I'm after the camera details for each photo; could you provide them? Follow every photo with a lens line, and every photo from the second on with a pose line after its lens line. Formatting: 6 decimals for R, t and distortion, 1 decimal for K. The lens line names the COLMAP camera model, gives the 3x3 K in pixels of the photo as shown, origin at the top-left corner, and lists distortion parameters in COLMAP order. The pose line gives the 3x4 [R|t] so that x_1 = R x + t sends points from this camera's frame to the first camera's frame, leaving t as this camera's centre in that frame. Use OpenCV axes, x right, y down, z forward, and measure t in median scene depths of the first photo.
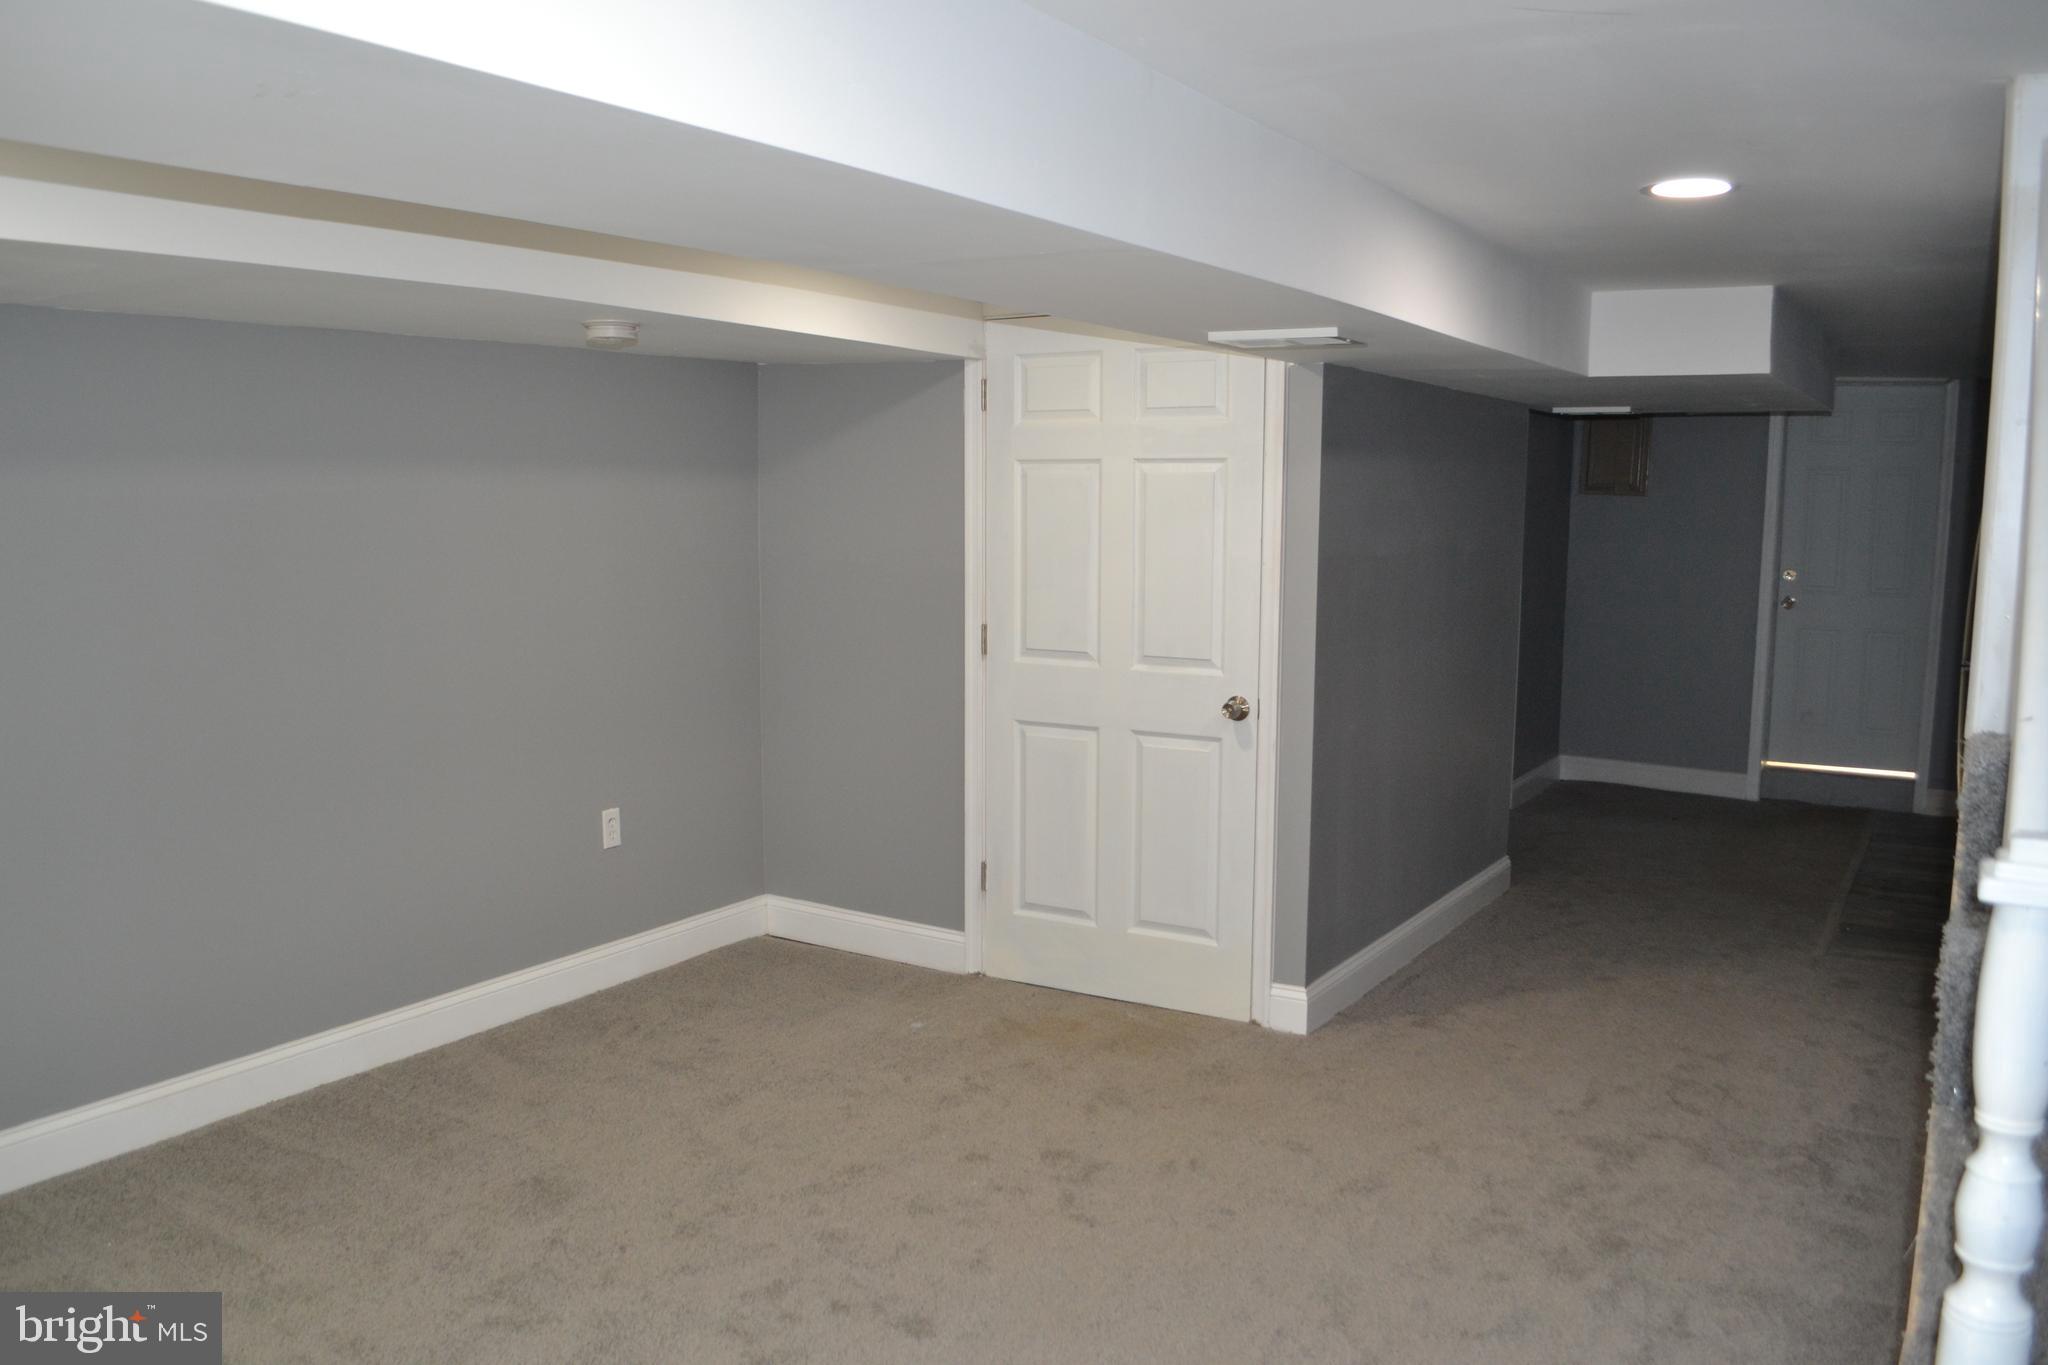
lens RADIAL K [[1649.3, 0, 1022.8], [0, 1649.3, 720.1], [0, 0, 1]] dist [-0.080329, 0.010127]
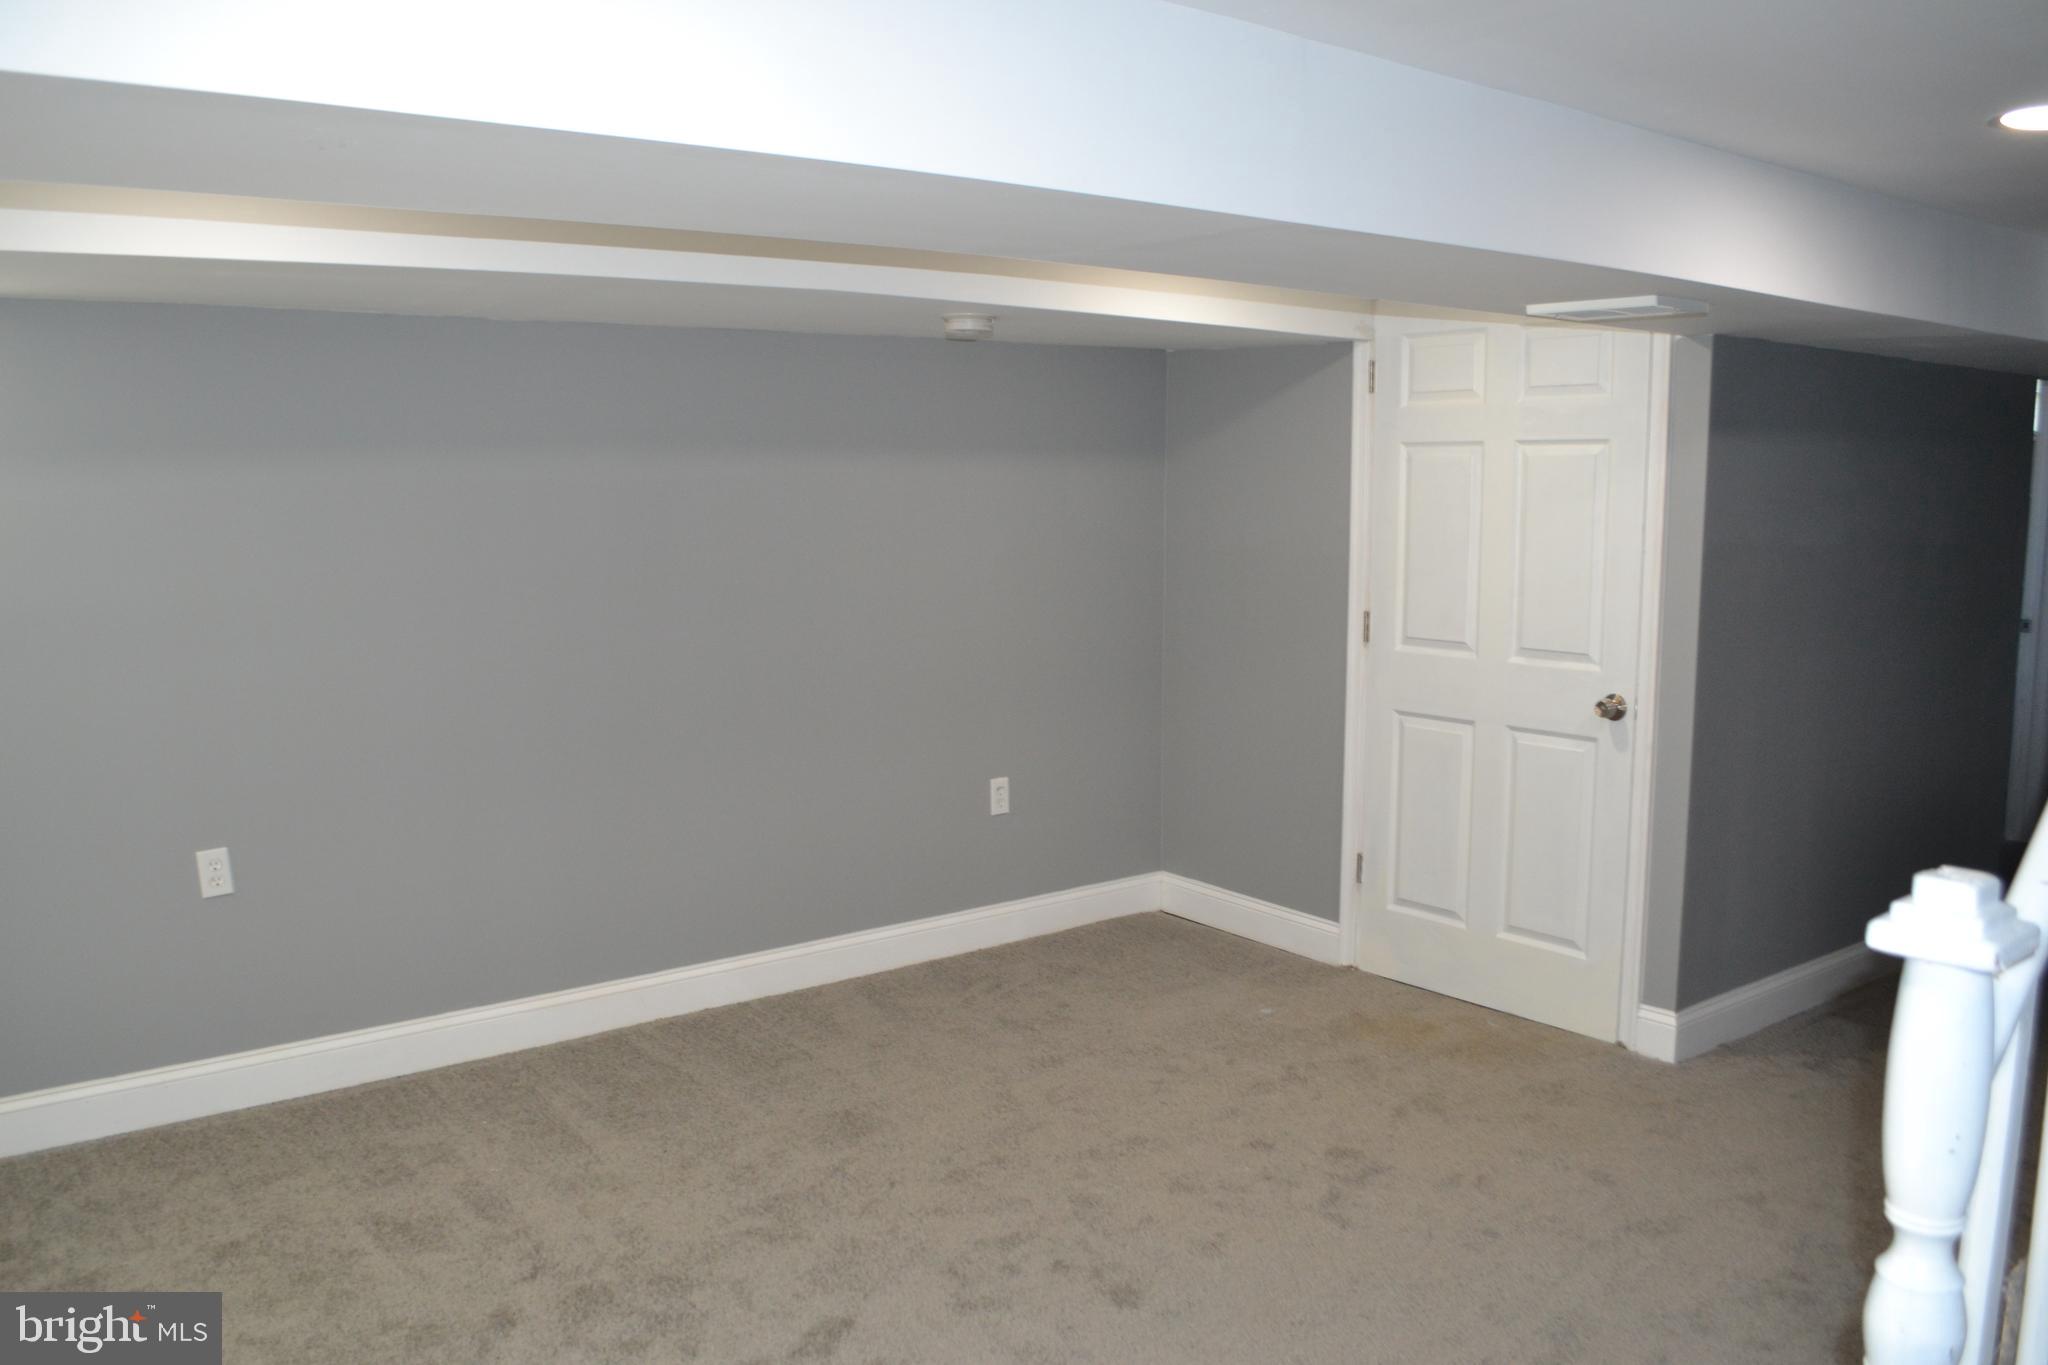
lens RADIAL K [[1649.3, 0, 1022.8], [0, 1649.3, 720.1], [0, 0, 1]] dist [-0.080329, 0.010127]
pose [[0.936142, 0.045080, -0.348720, 0.140209], [-0.041946, 0.998983, 0.016537, -0.001080], [0.349111, -0.000853, 0.937081, 0.015189]]
